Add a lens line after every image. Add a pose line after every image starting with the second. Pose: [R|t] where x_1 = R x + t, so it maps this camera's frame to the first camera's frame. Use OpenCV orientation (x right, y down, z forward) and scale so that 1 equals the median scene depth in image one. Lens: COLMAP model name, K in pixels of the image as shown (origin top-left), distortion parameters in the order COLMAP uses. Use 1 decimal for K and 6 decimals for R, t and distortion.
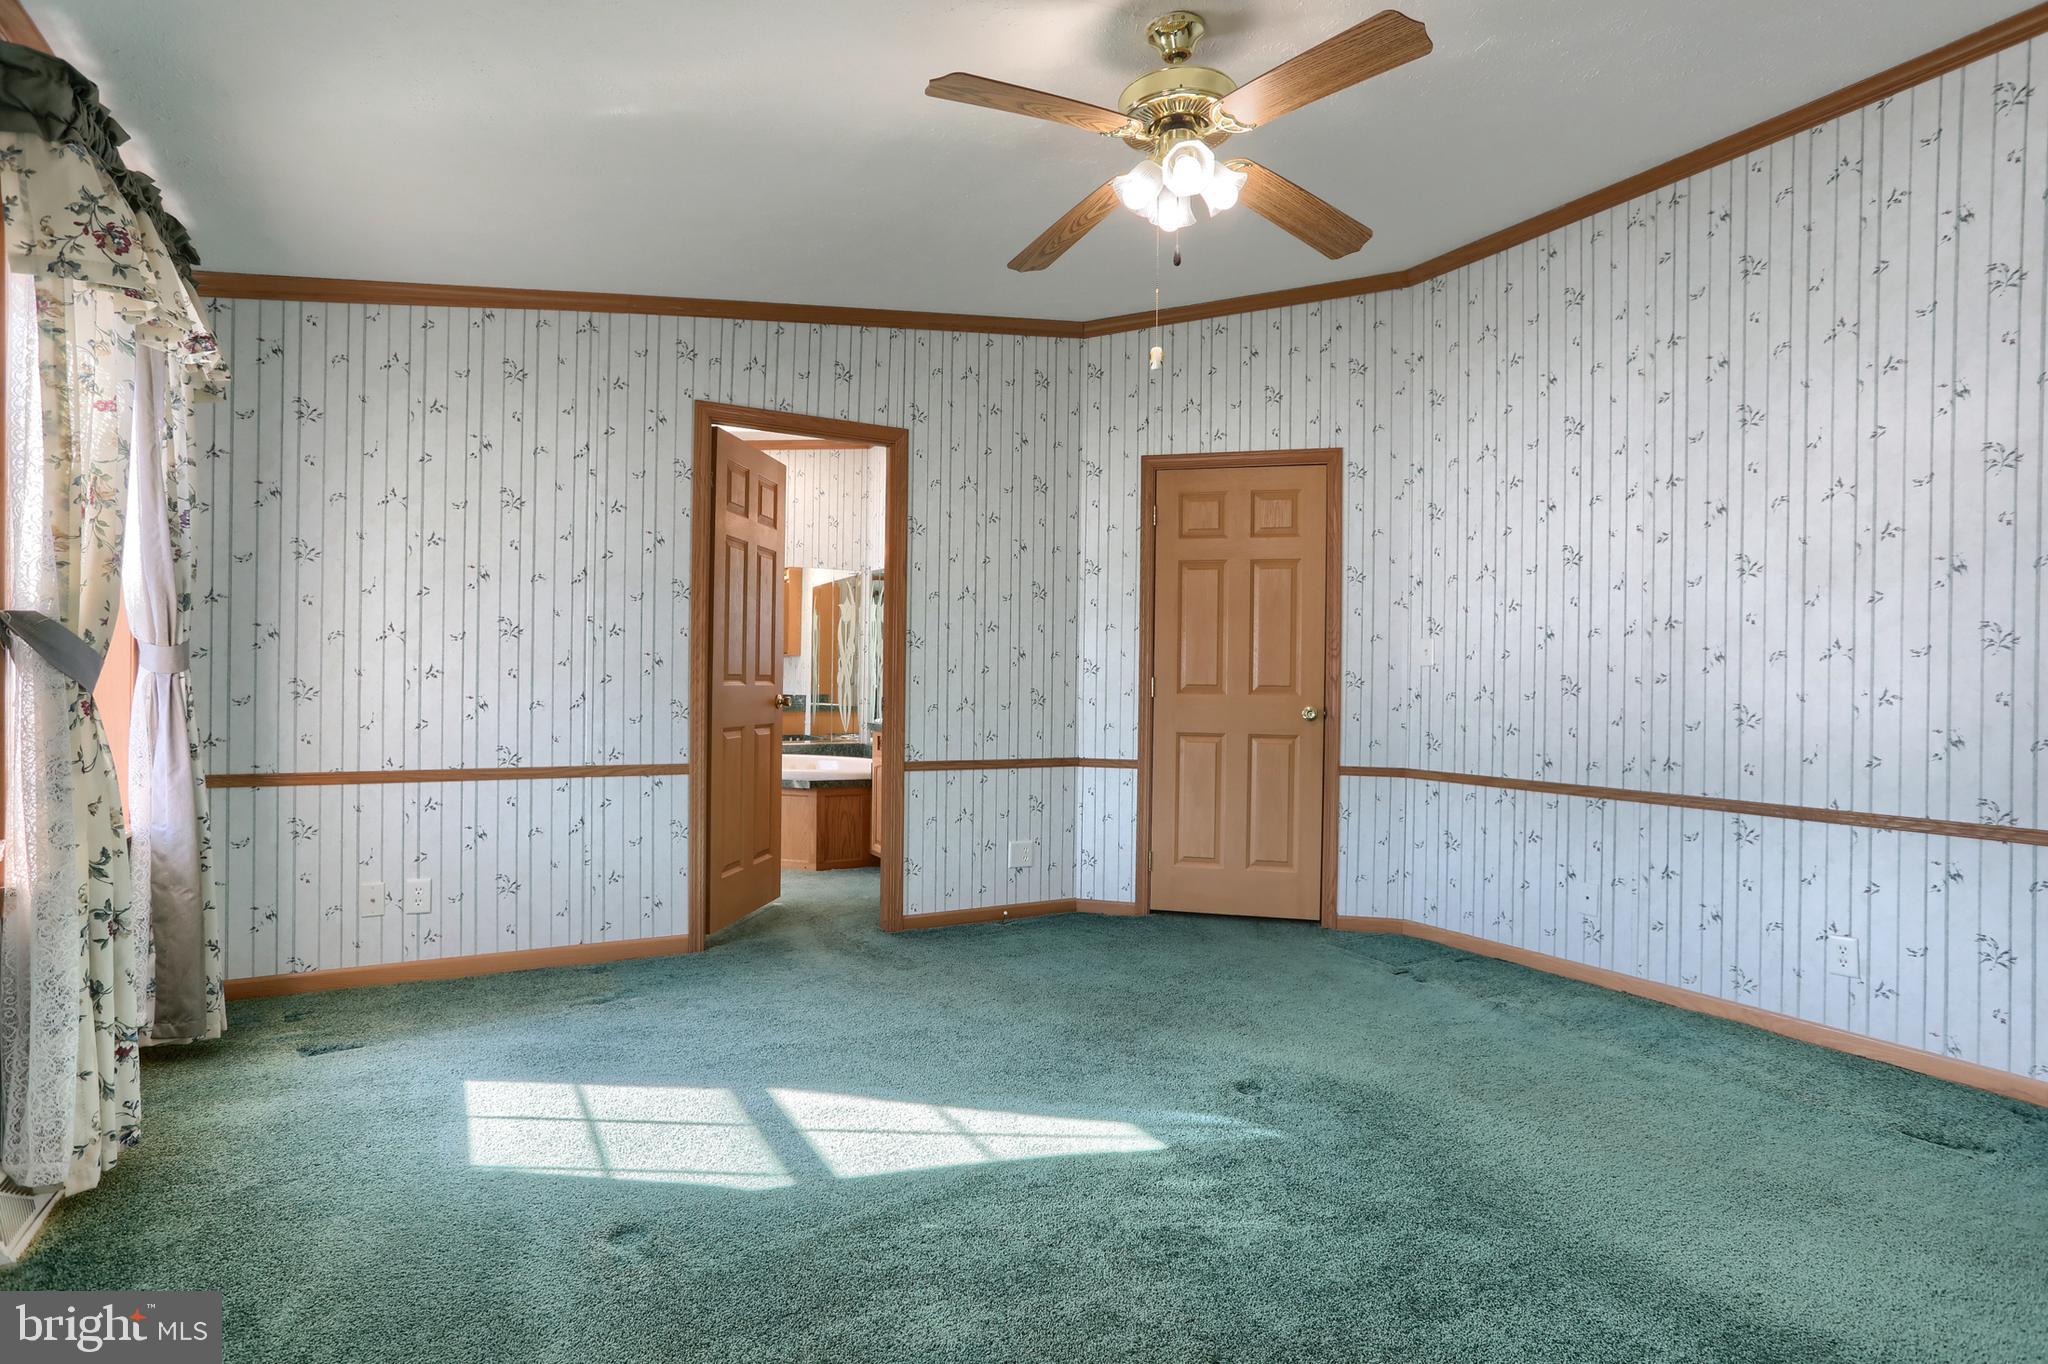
lens RADIAL K [[1014.4, 0, 1030.2], [0, 1014.4, 677.3], [0, 0, 1]] dist [-0.062420, 0.043455]
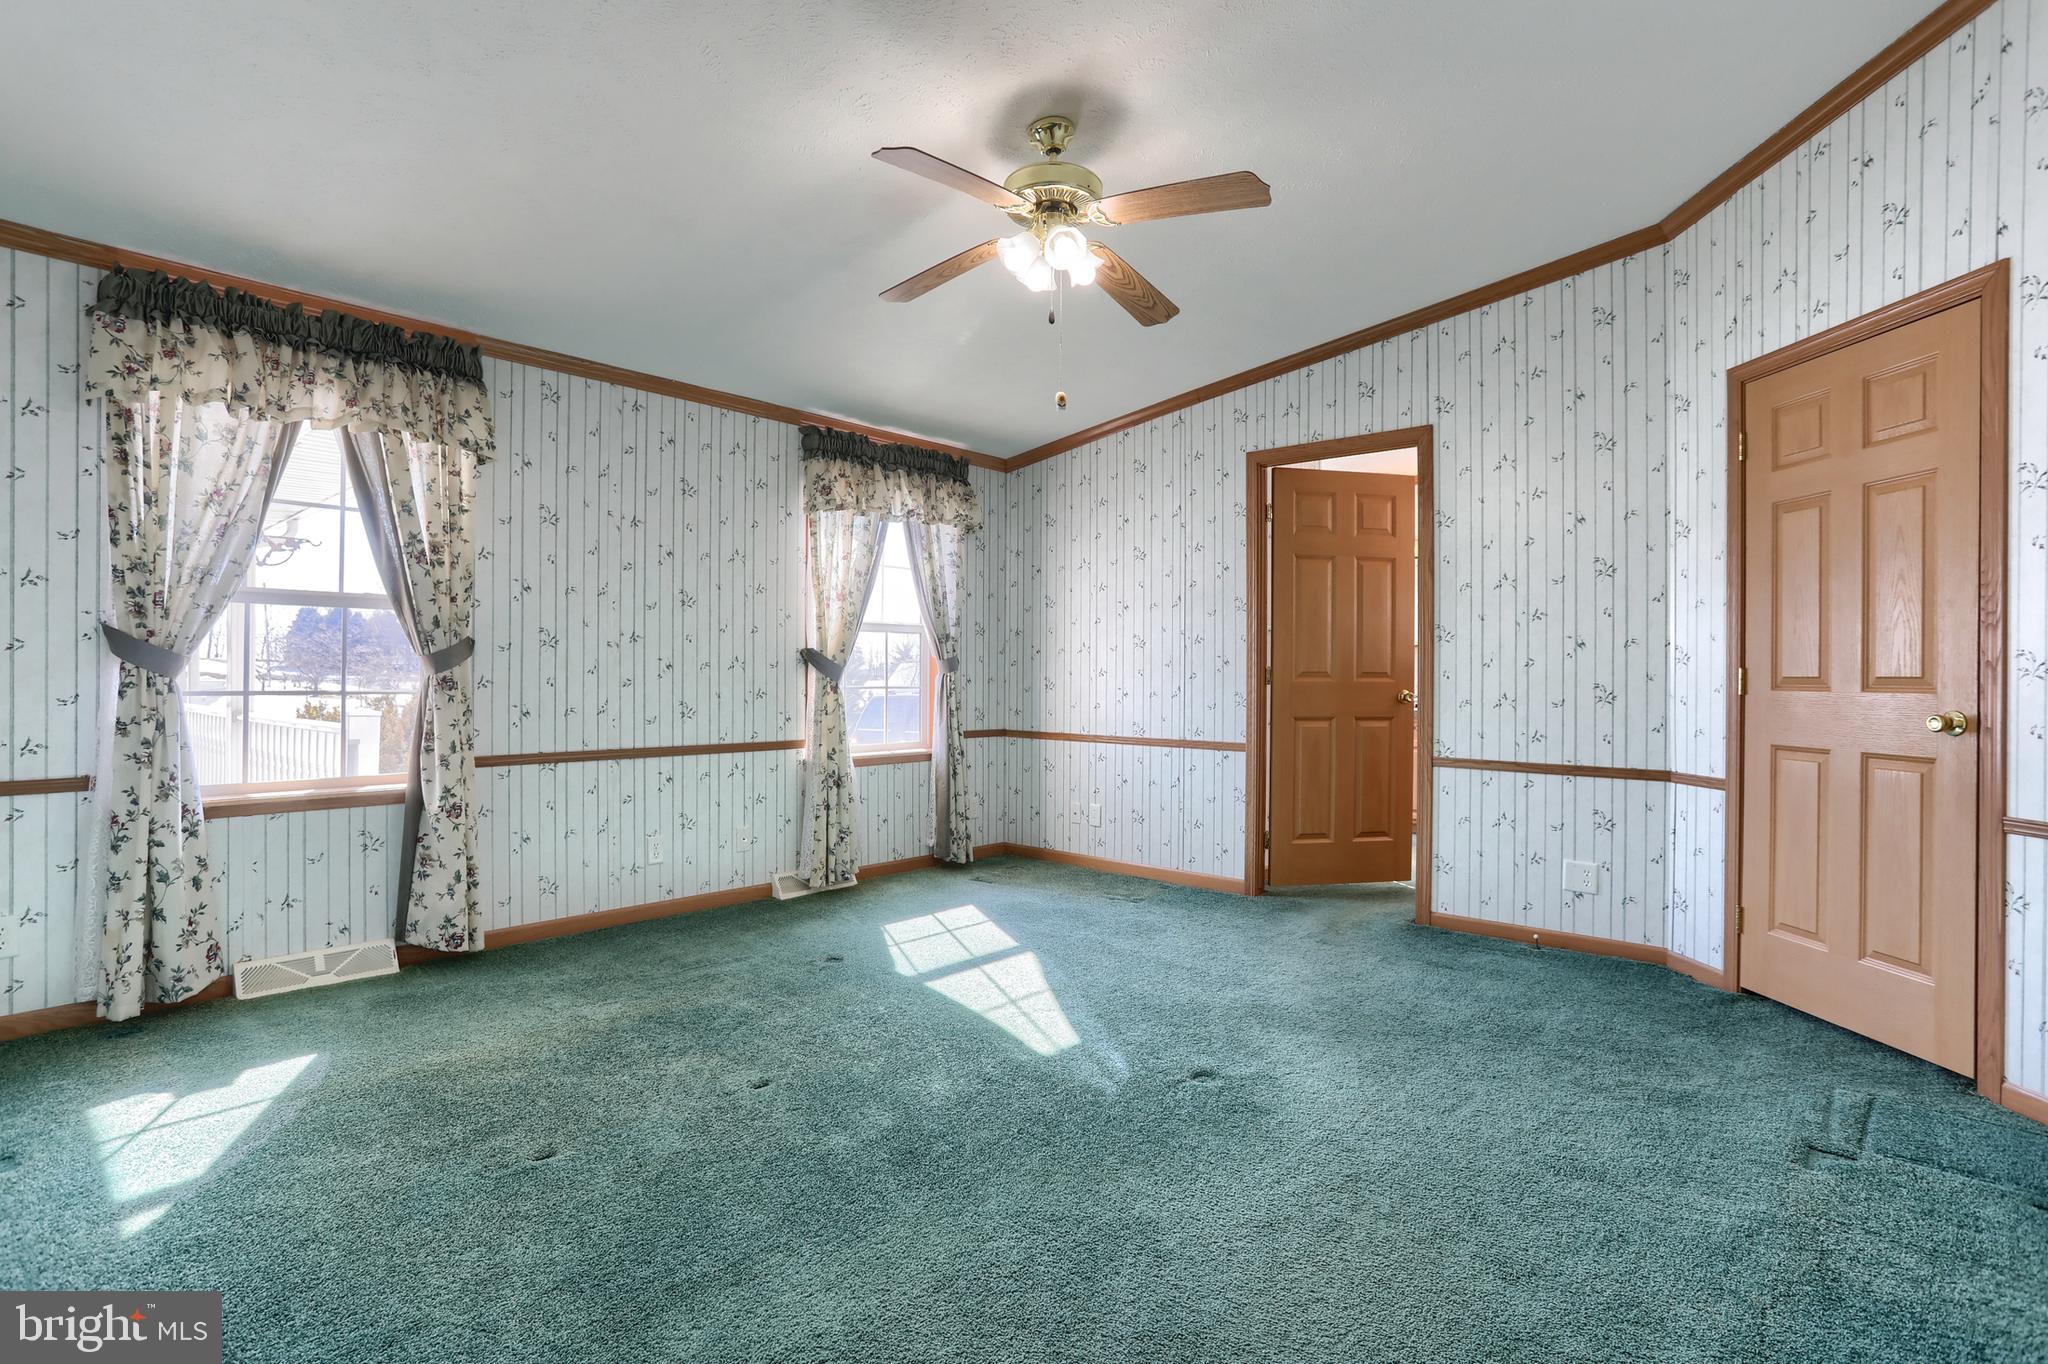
lens RADIAL K [[1047.5, 0, 1115.8], [0, 1047.5, 662.8], [0, 0, 1]] dist [-0.042522, 0.049484]
pose [[0.353031, -0.023587, -0.935314, 0.696238], [0.002265, 0.999701, -0.024356, 0.014584], [0.935609, 0.006480, 0.352979, 0.328021]]
